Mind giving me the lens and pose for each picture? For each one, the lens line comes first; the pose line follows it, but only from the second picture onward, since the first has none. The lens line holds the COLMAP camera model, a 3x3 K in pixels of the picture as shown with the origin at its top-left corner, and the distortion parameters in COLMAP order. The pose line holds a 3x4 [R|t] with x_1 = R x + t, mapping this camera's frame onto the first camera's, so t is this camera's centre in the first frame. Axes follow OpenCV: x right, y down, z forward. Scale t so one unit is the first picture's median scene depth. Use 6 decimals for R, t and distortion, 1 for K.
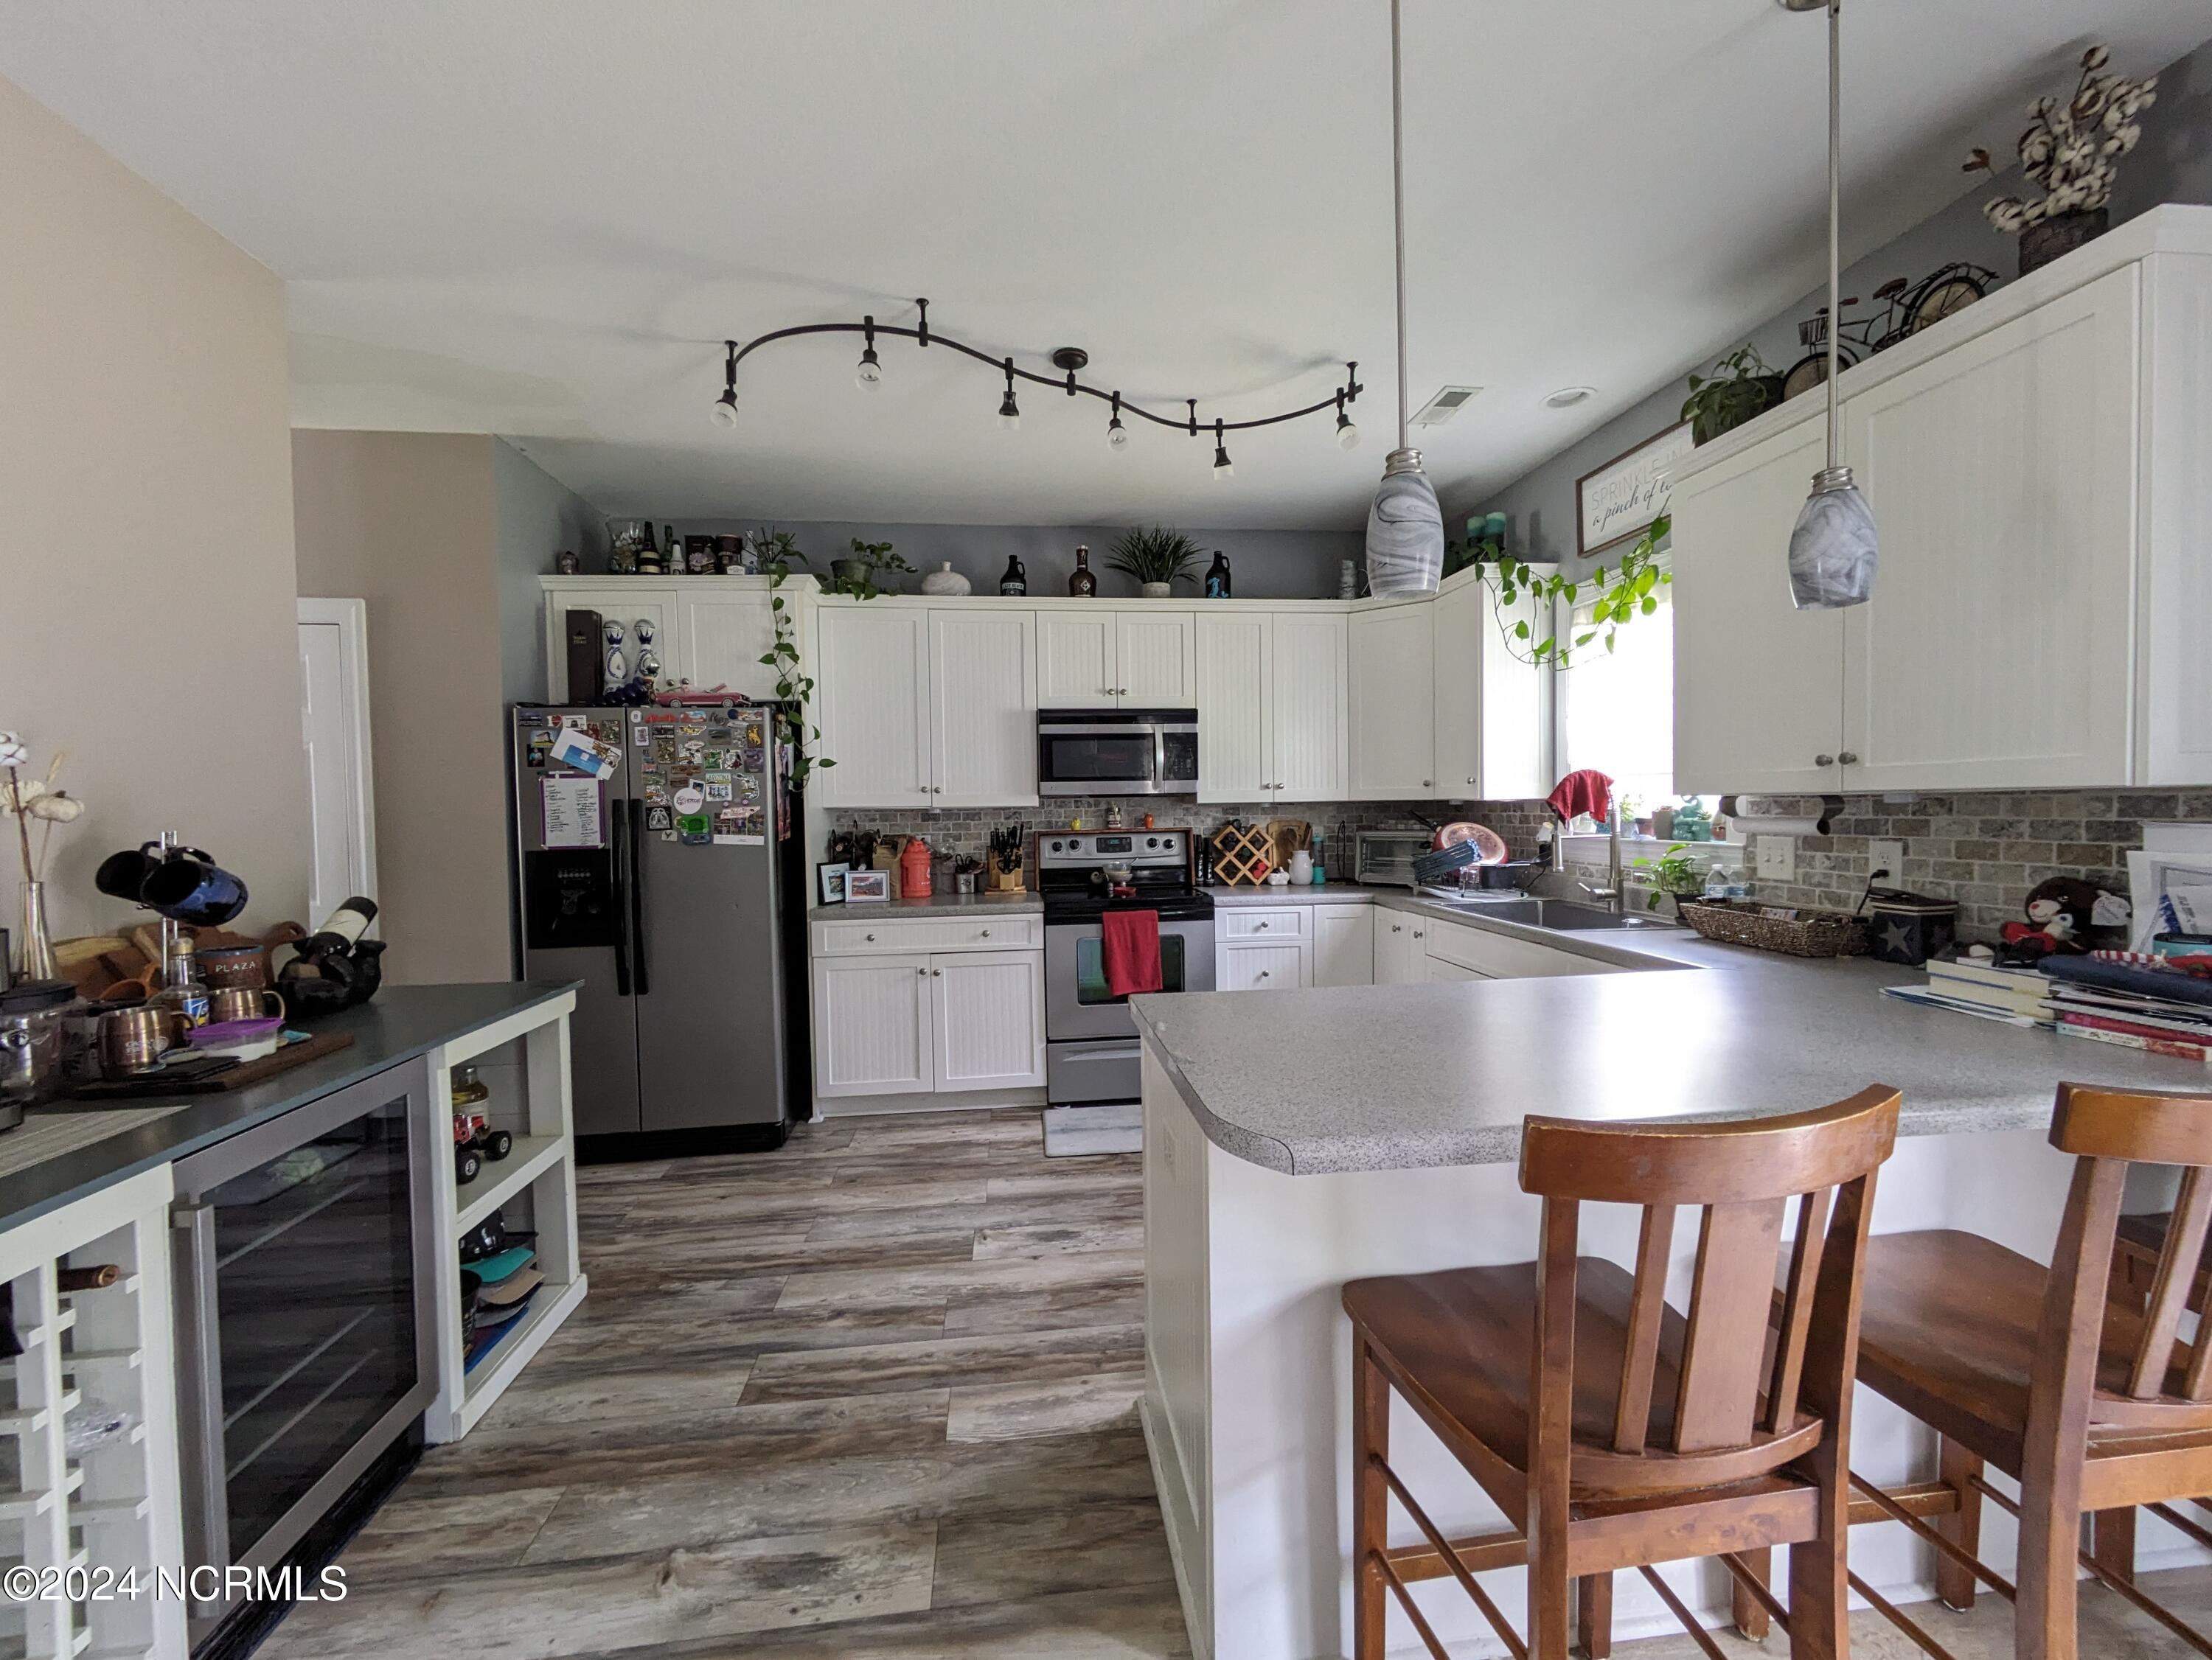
lens RADIAL K [[877.1, 0, 1108.9], [0, 877.1, 825.9], [0, 0, 1]] dist [-0.000979, -0.000033]
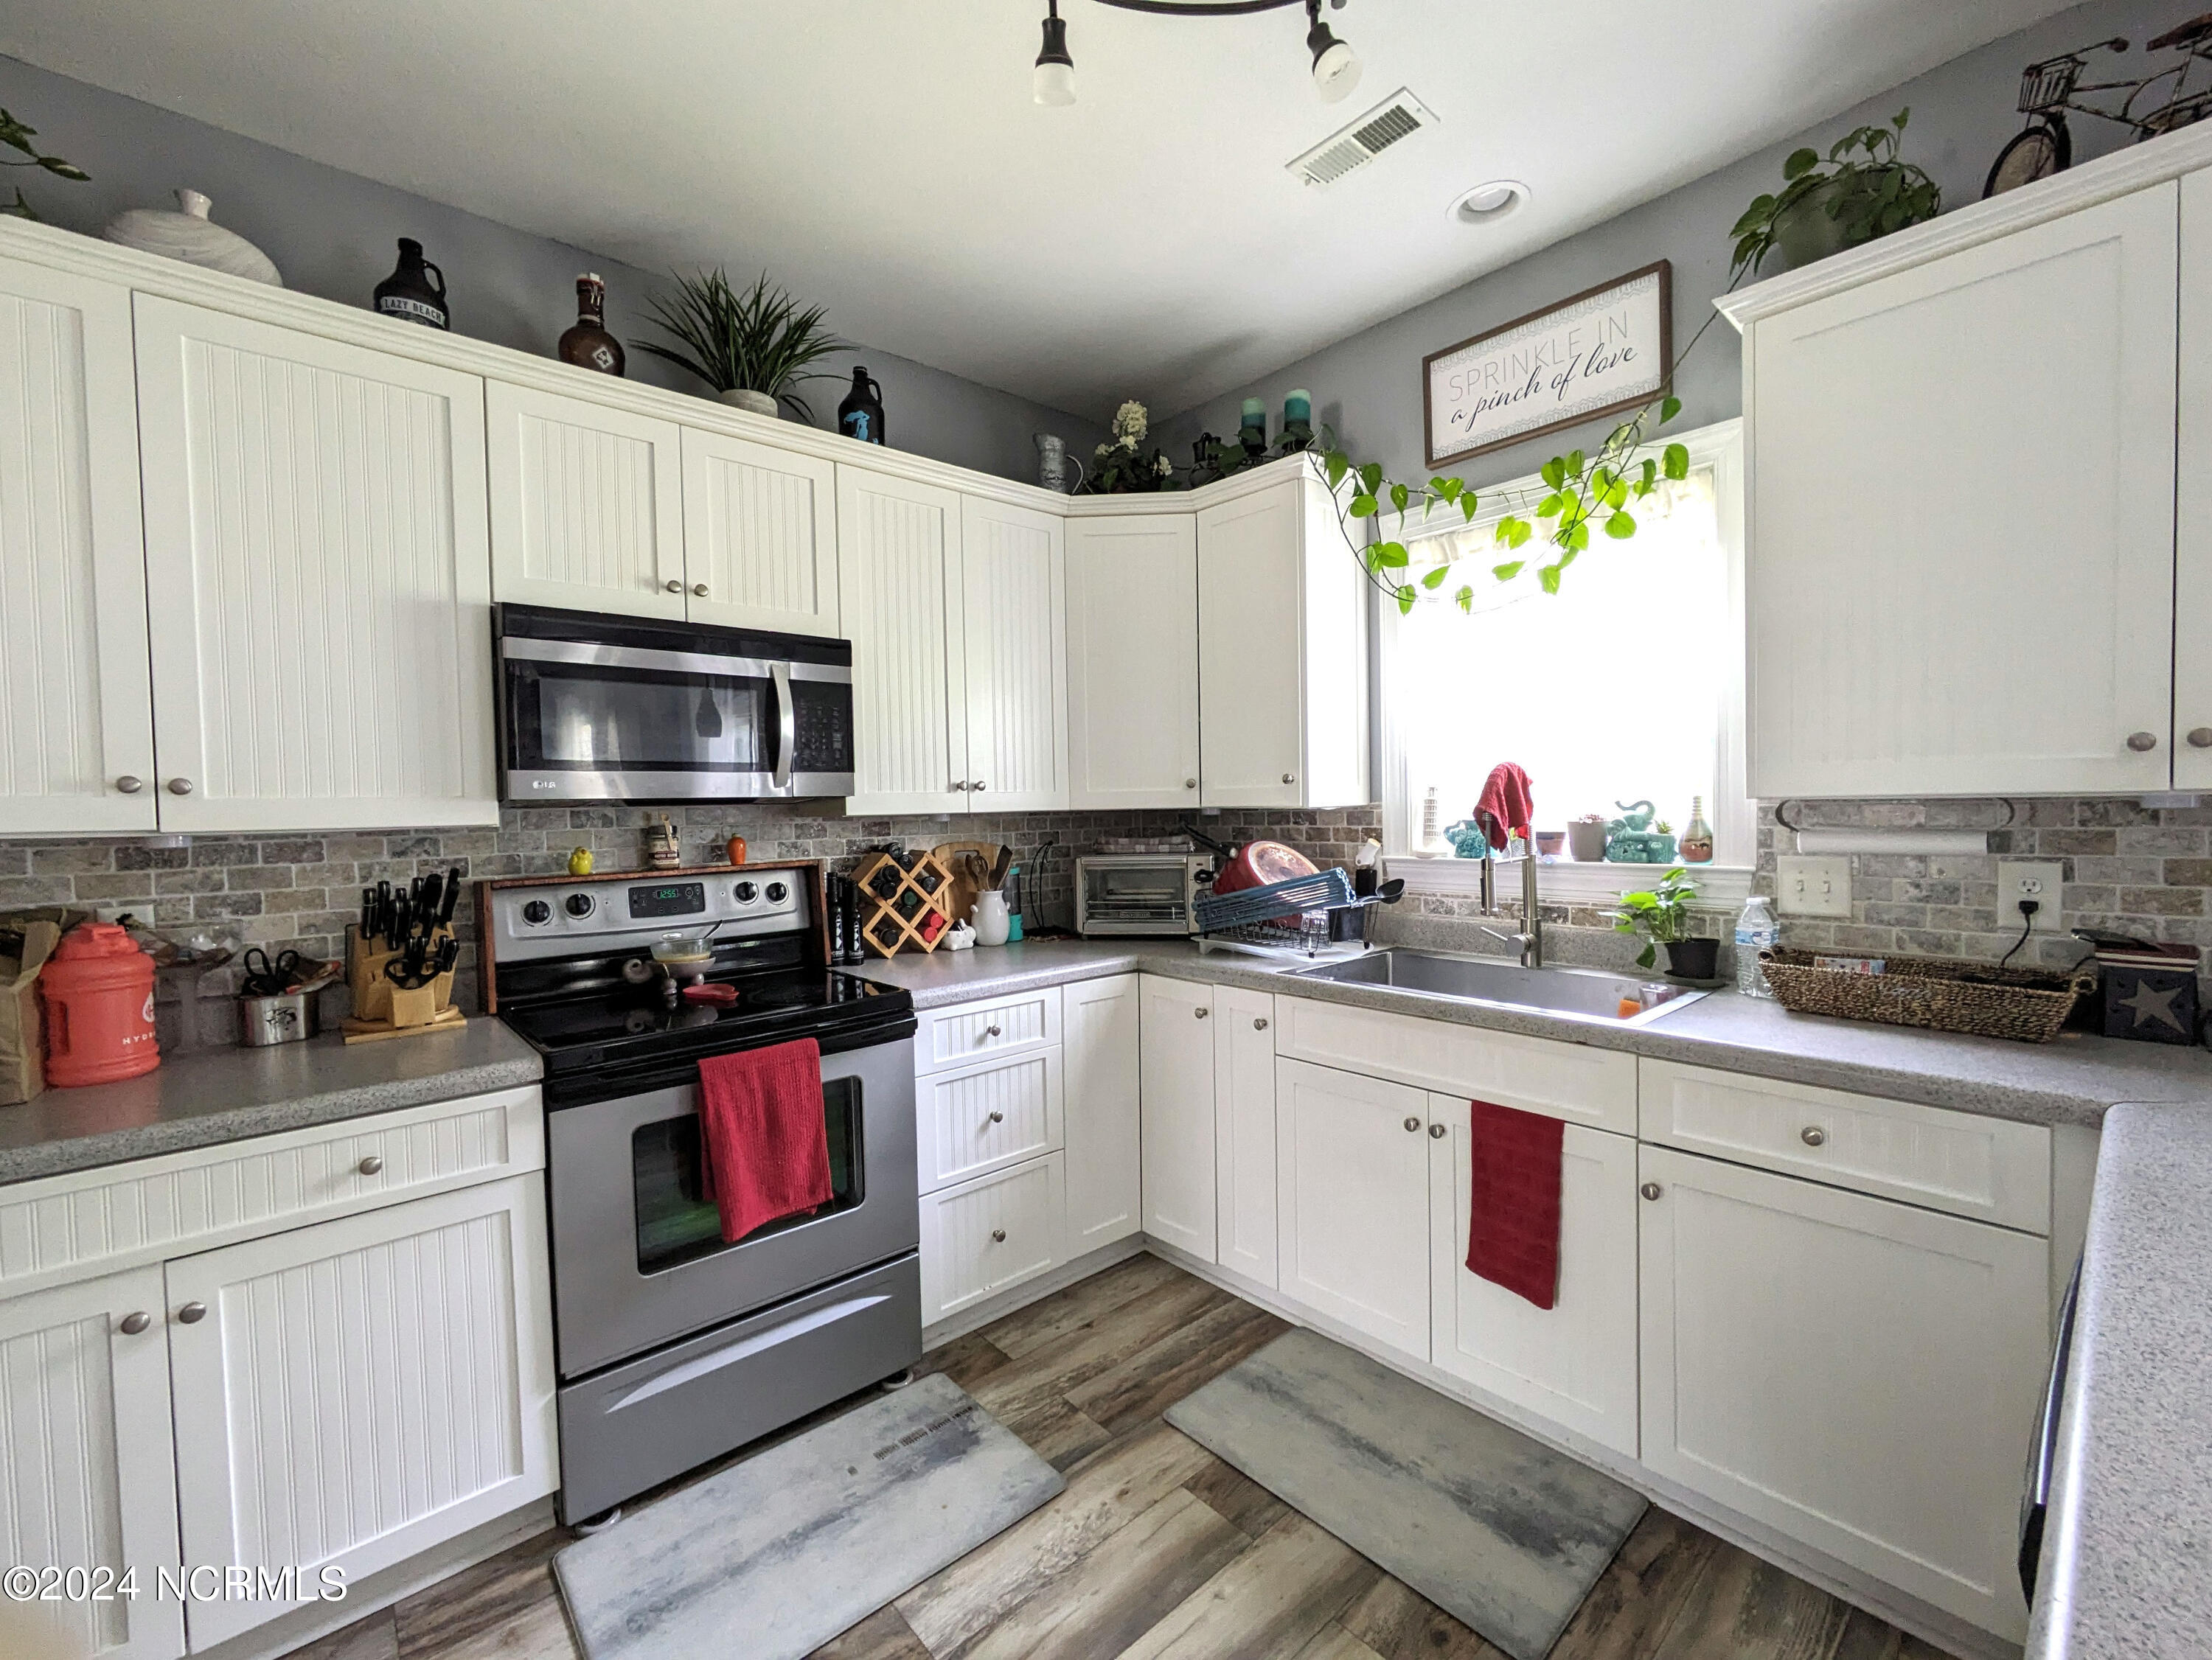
lens RADIAL K [[923.5, 0, 1101.2], [0, 923.5, 831.3], [0, 0, 1]] dist [-0.001018, 0.000817]
pose [[0.820814, -0.017865, 0.570916, -0.110304], [0.021381, 0.999771, 0.000544, -0.015291], [-0.570795, 0.011760, 0.821008, 0.512009]]
